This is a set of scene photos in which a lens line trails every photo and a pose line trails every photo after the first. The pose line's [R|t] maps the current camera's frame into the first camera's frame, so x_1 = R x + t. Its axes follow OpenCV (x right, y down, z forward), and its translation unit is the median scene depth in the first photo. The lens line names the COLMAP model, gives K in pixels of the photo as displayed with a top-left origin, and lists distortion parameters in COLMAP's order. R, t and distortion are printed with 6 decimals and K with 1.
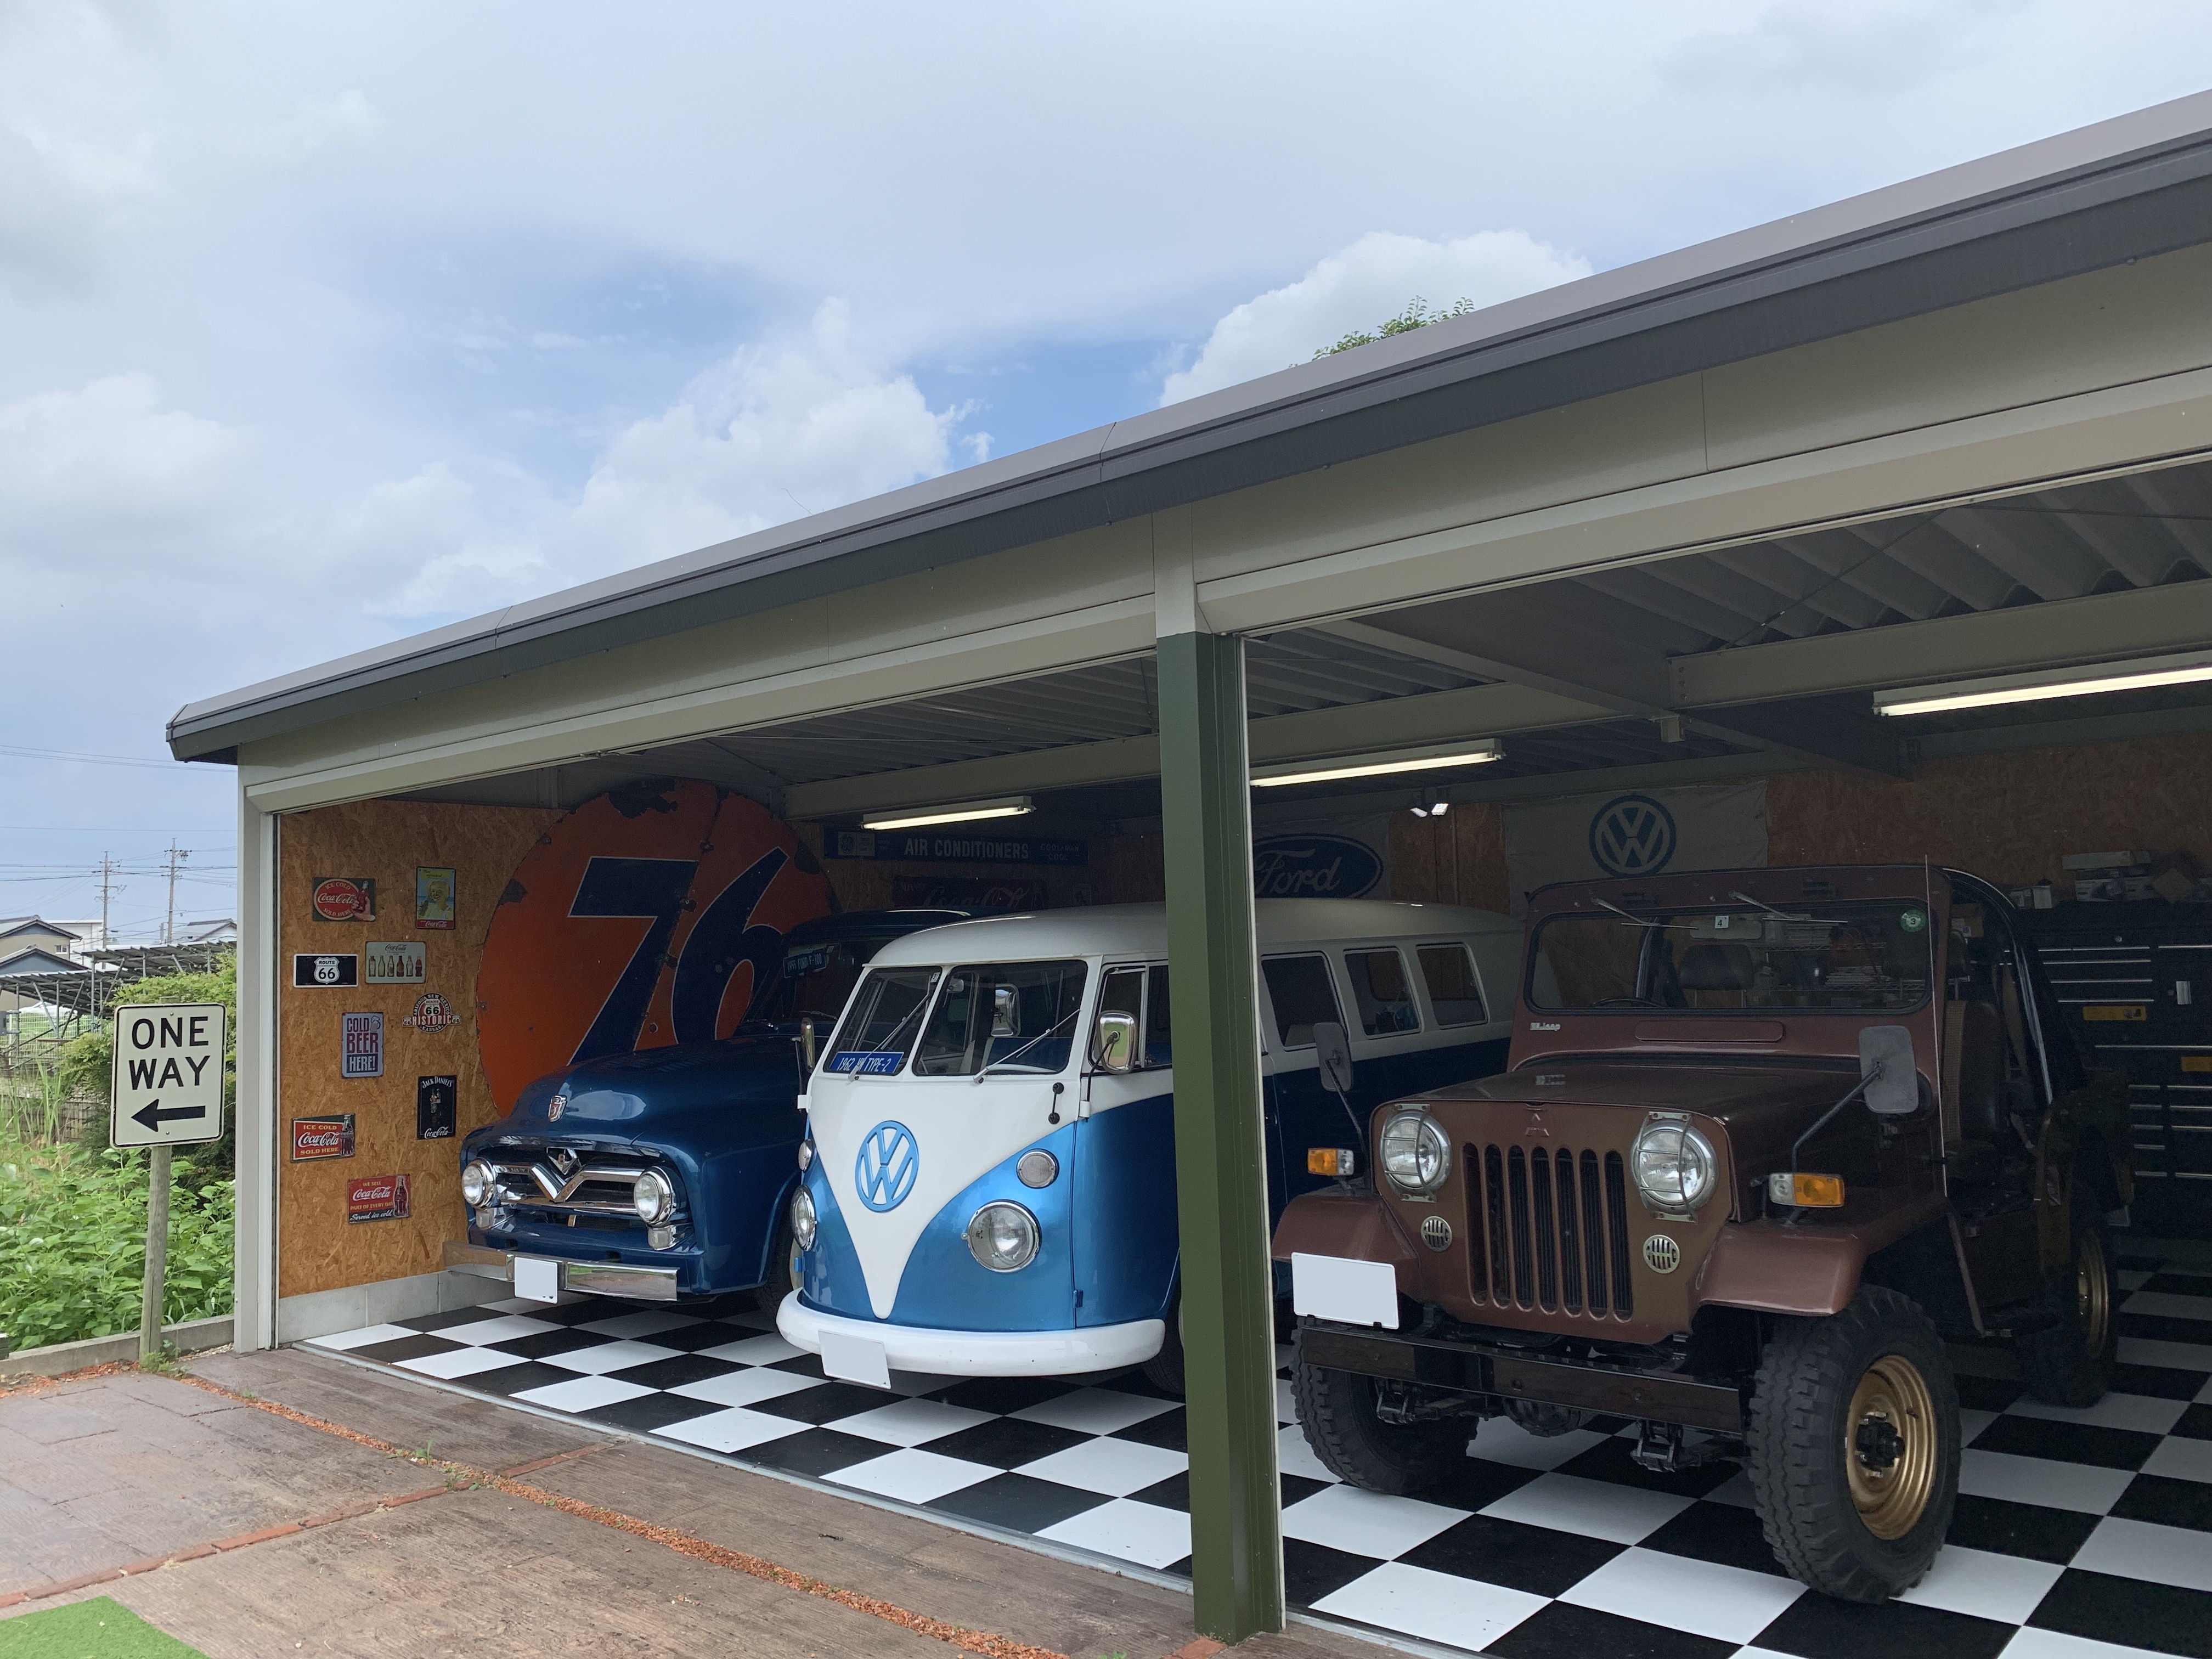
lens RADIAL K [[1688.6, 0, 1064.6], [0, 1688.6, 837.9], [0, 0, 1]] dist [0.006330, 0.001093]
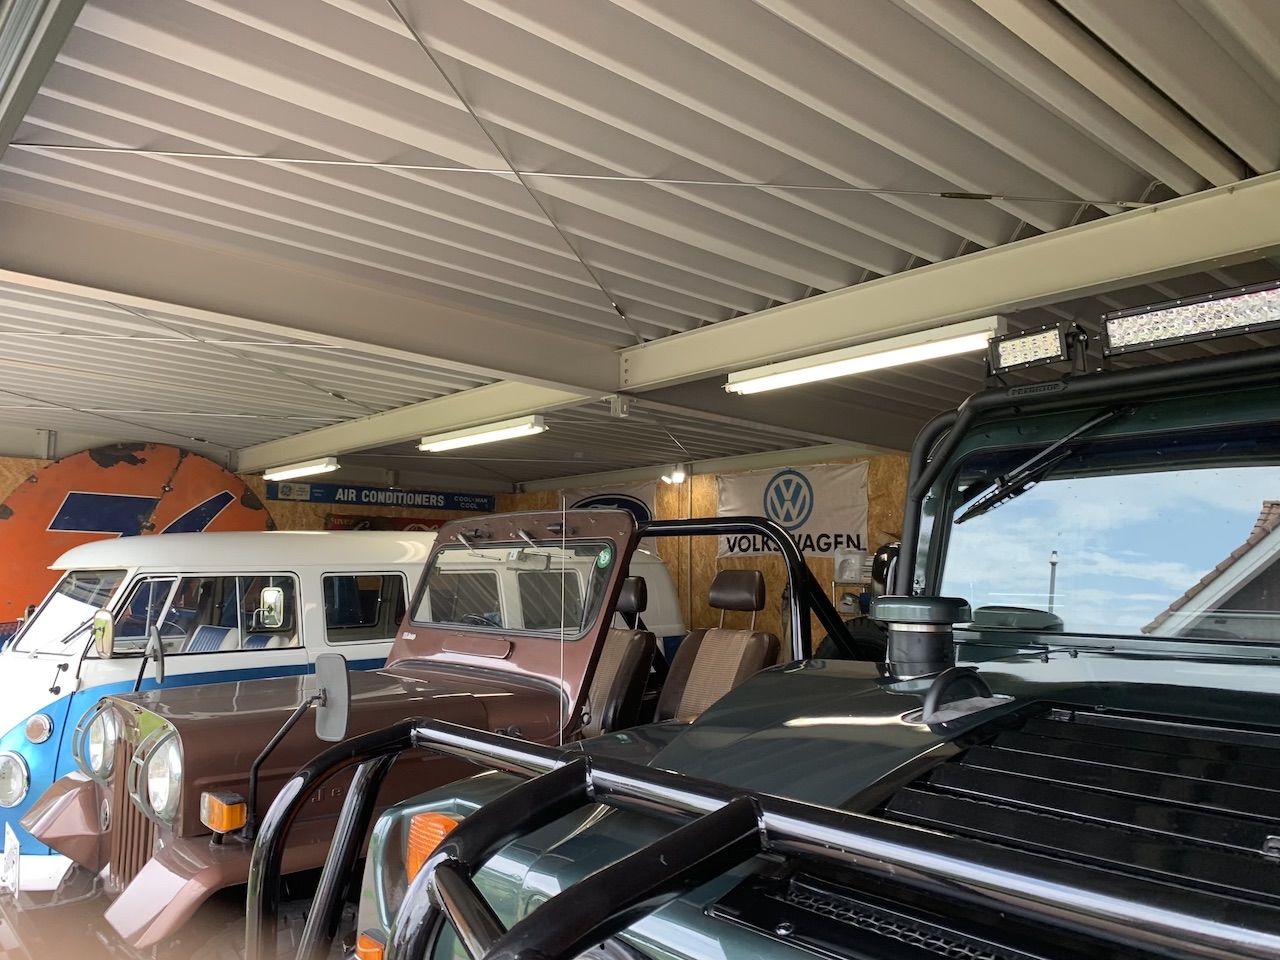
lens RADIAL K [[977.1, 0, 640.0], [0, 977.1, 474.9], [0, 0, 1]] dist [0.006330, 0.001093]
pose [[0.990479, 0.025840, -0.135214, 0.484389], [-0.029884, 0.999162, -0.027961, 0.007142], [0.134378, 0.031735, 0.990422, 0.277434]]
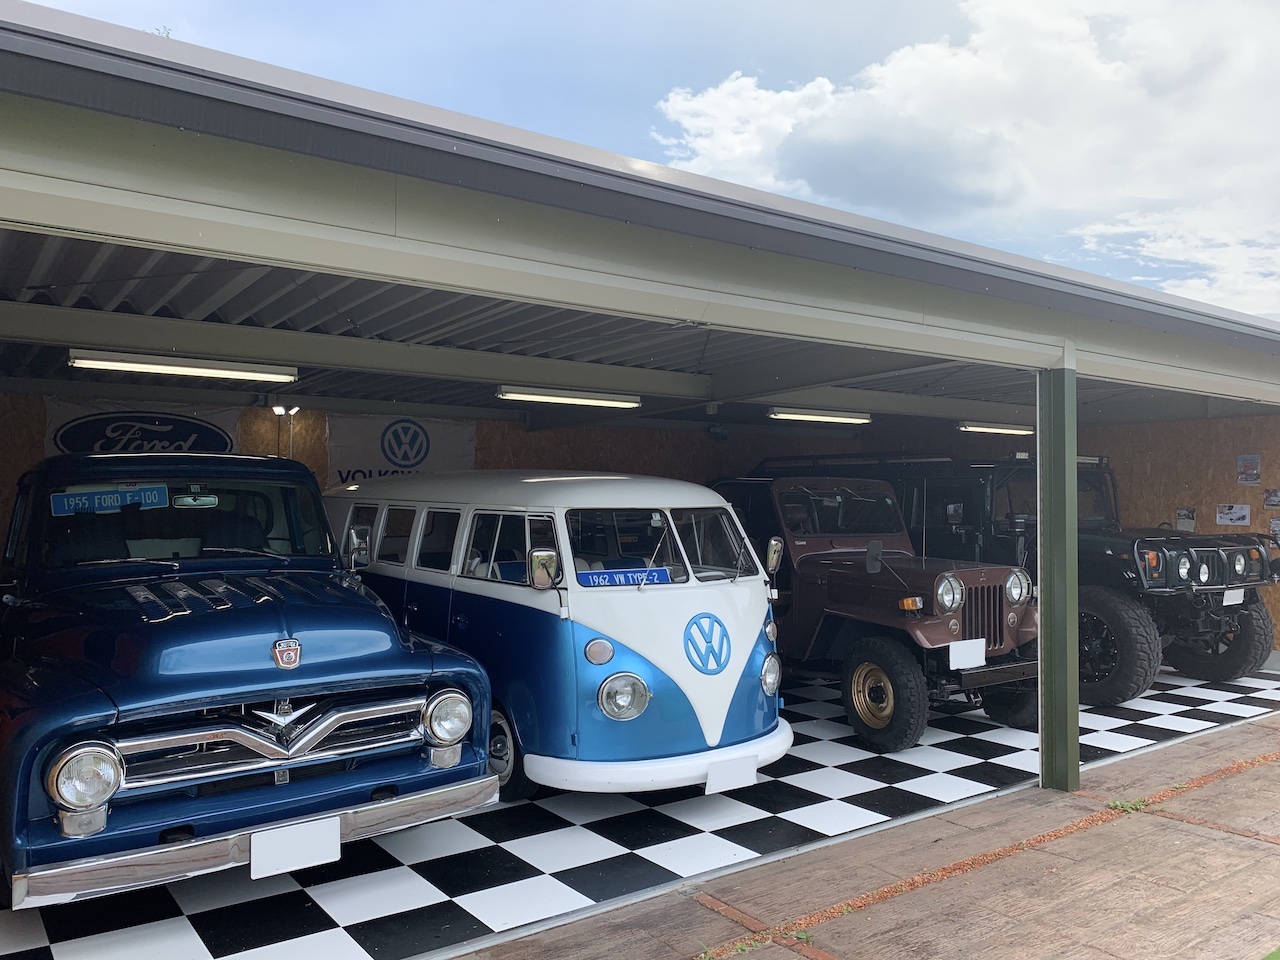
lens RADIAL K [[977.1, 0, 639.4], [0, 977.1, 485.8], [0, 0, 1]] dist [0.006330, 0.001093]
pose [[0.225037, 0.049216, 0.973106, -0.871554], [-0.080459, 0.996251, -0.031780, 0.082590], [-0.971022, -0.071143, 0.228154, 0.803329]]
